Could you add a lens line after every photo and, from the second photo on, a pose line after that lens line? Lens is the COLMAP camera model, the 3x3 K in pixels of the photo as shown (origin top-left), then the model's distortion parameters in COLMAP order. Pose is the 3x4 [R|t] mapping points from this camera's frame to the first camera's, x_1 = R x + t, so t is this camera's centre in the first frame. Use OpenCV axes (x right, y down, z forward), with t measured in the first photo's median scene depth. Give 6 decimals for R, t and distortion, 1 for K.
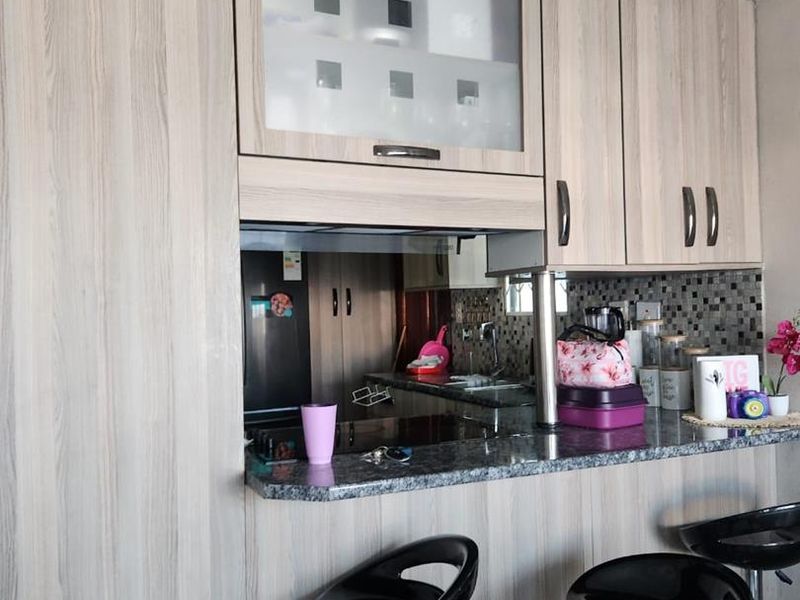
lens RADIAL K [[739.1, 0, 400.7], [0, 739.1, 306.5], [0, 0, 1]] dist [0.088450, -0.114620]
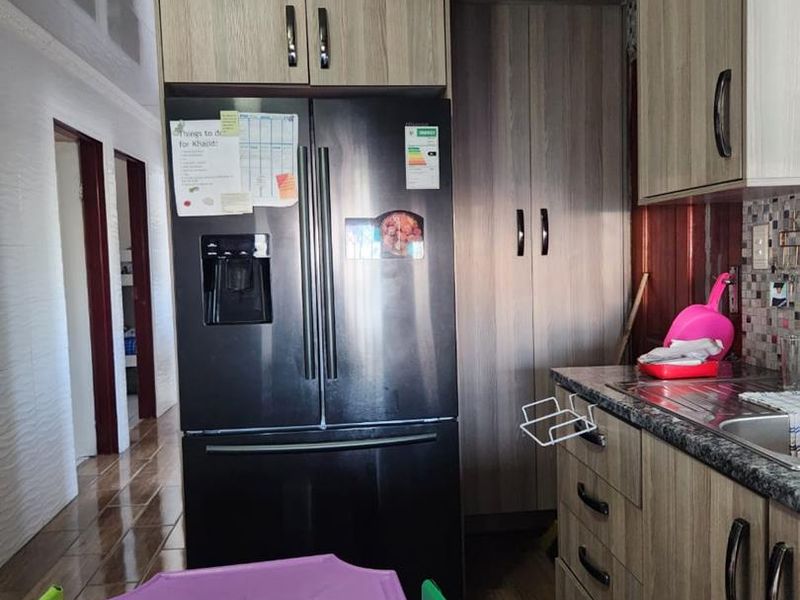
lens RADIAL K [[739.1, 0, 400.7], [0, 739.1, 306.5], [0, 0, 1]] dist [0.088450, -0.114620]
pose [[0.944173, 0.022150, -0.328704, 0.019890], [0.002890, 0.997142, 0.075496, 0.009410], [0.329437, -0.072231, 0.941411, 0.473345]]
